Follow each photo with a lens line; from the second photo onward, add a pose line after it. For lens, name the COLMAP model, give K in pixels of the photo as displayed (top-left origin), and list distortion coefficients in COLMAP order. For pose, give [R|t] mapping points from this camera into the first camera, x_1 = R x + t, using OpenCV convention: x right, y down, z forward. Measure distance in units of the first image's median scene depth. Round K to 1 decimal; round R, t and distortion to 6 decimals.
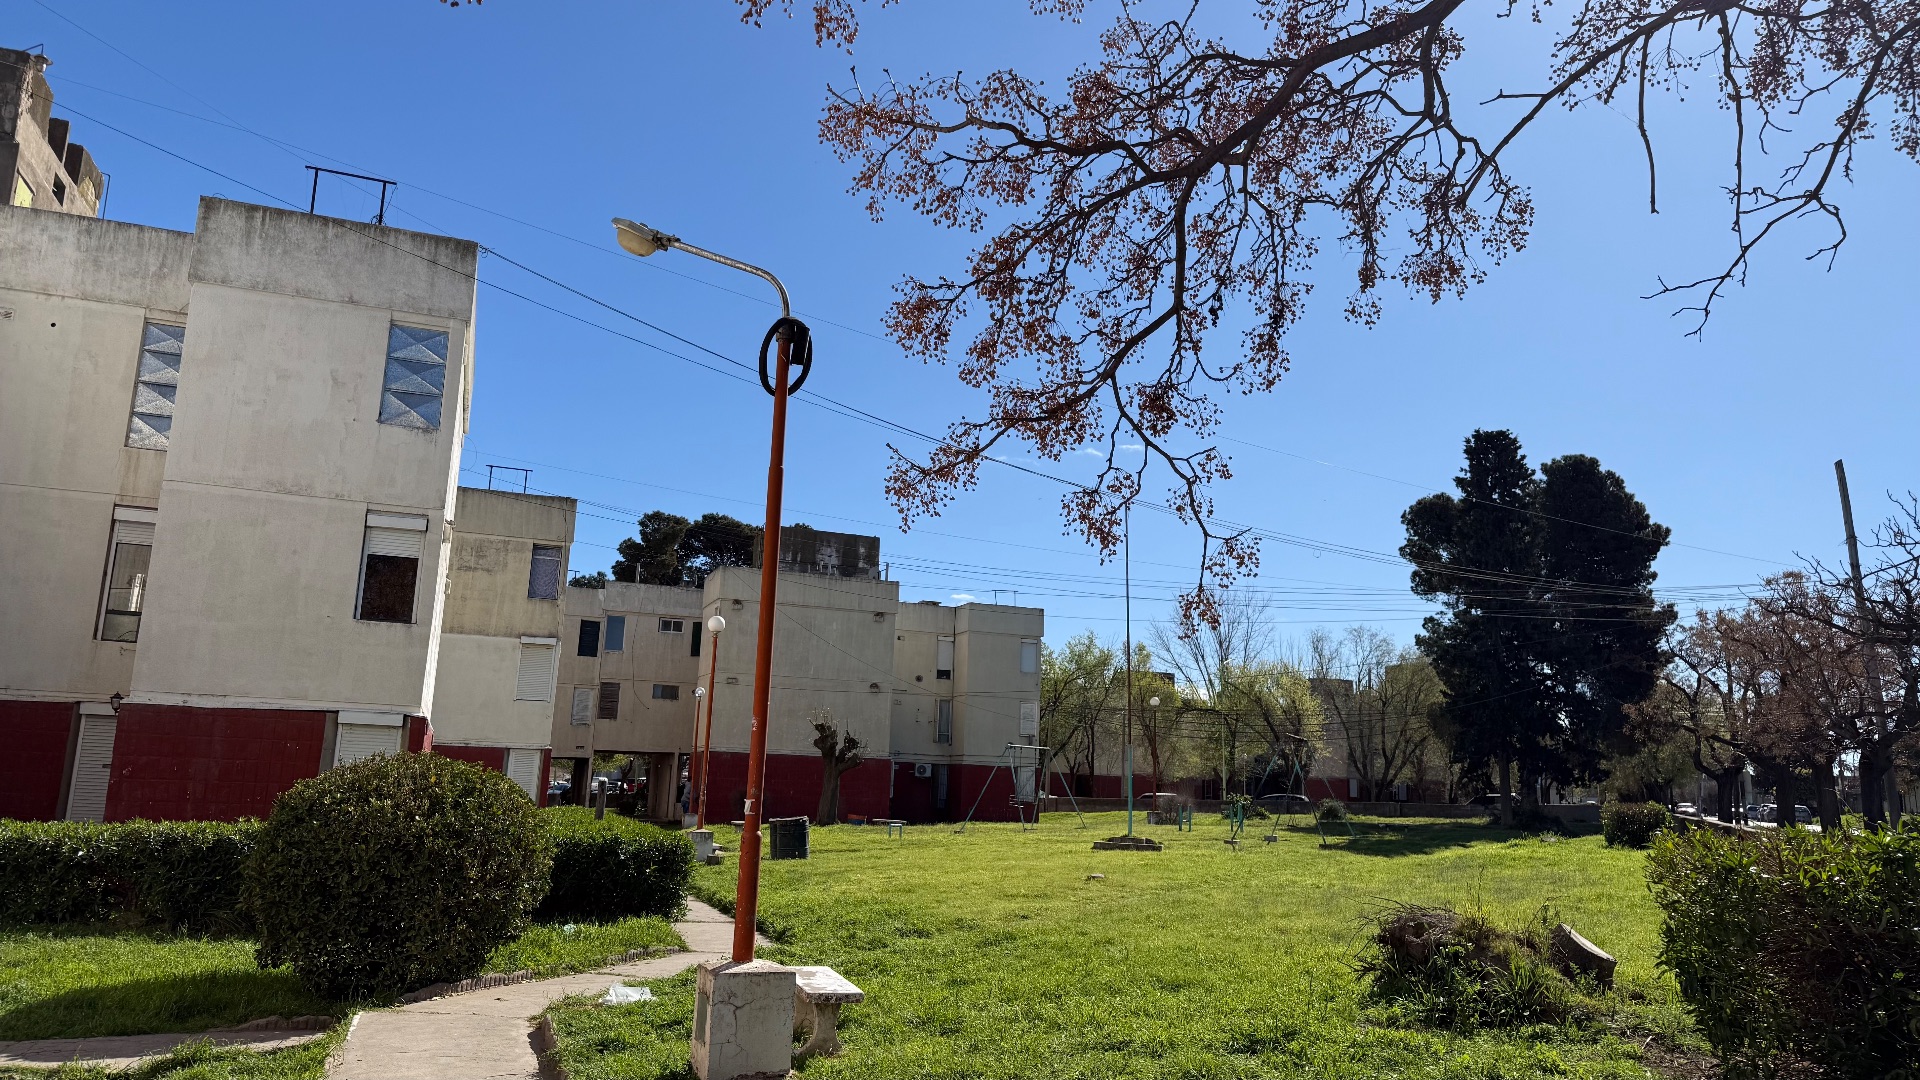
lens RADIAL K [[1363.8, 0, 987.5], [0, 1363.8, 538.5], [0, 0, 1]] dist [0.188814, -0.378531]
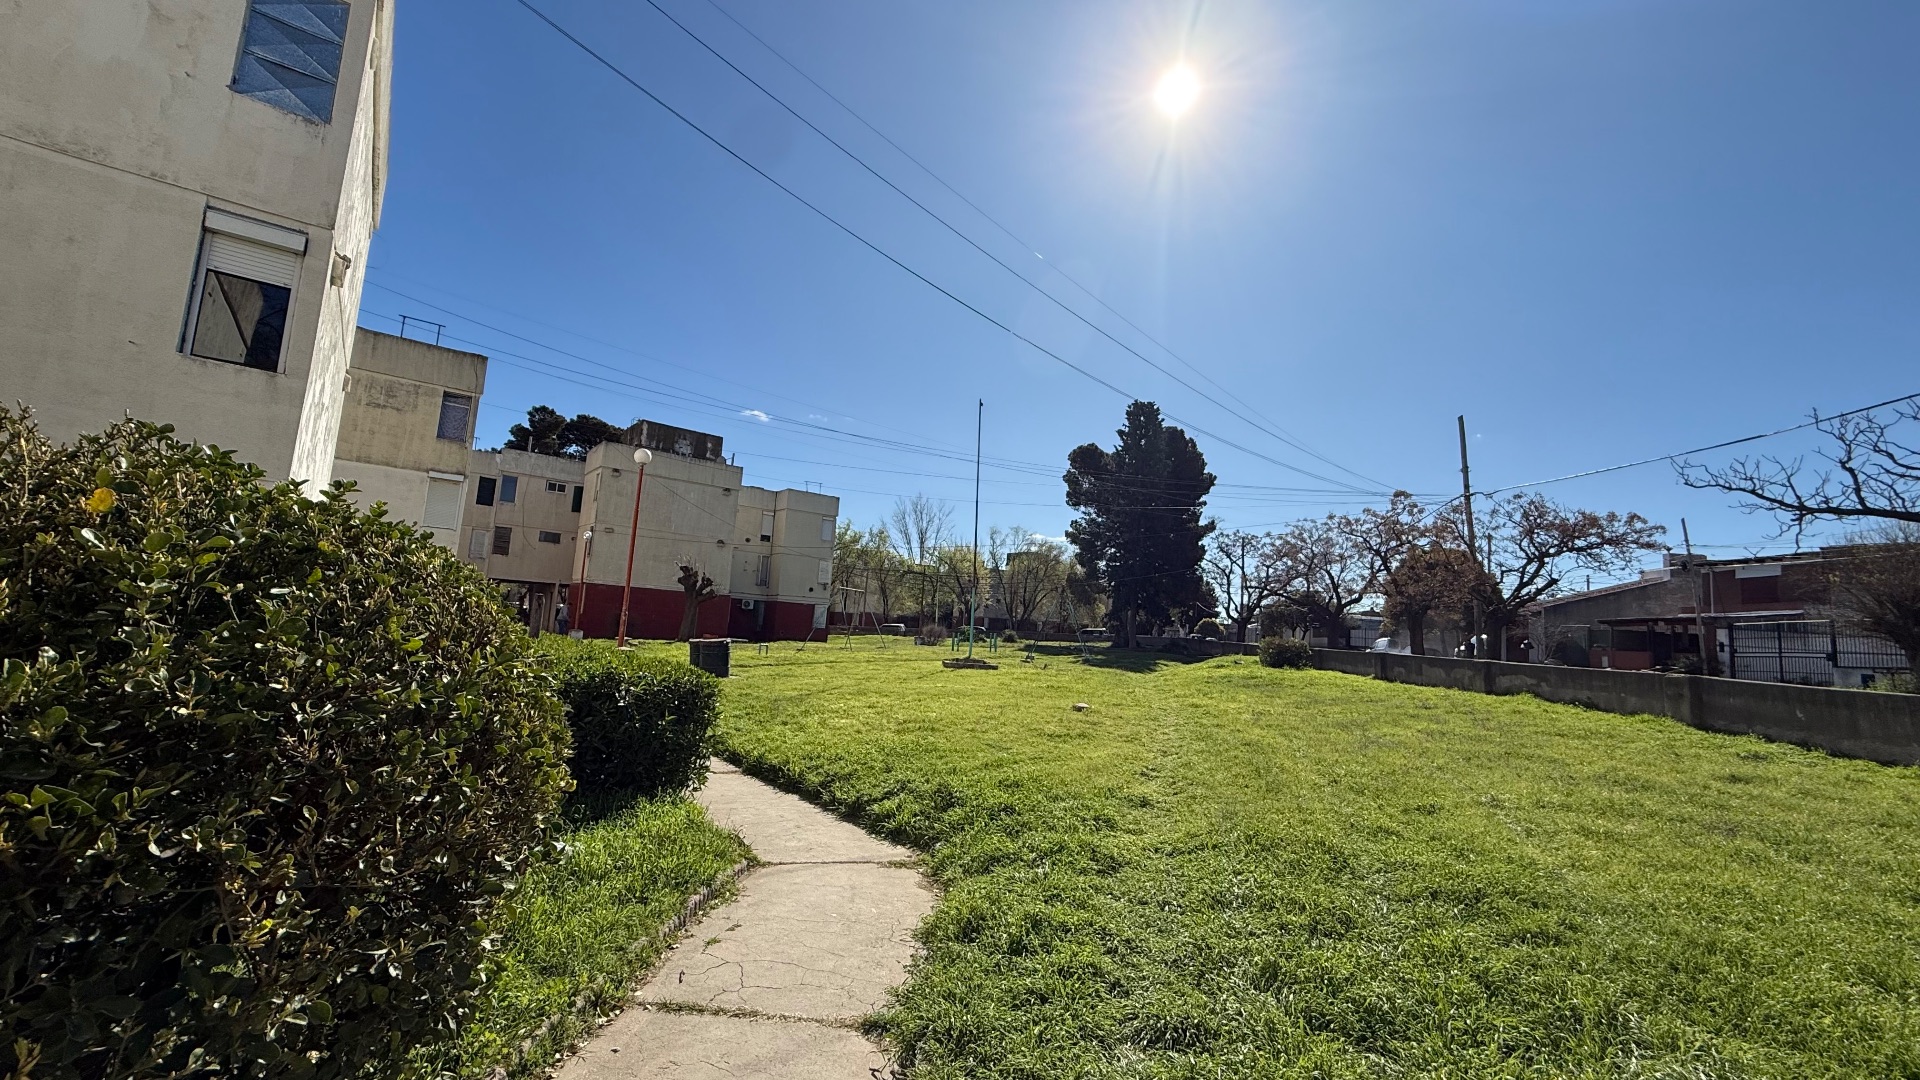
lens RADIAL K [[765.7, 0, 960.0], [0, 765.7, 540.0], [0, 0, 1]] dist [0.000981, 0.000367]
pose [[0.956432, 0.059407, 0.285847, -0.072749], [-0.080392, 0.994819, 0.062235, 0.039504], [-0.280669, -0.082503, 0.956252, 0.206084]]
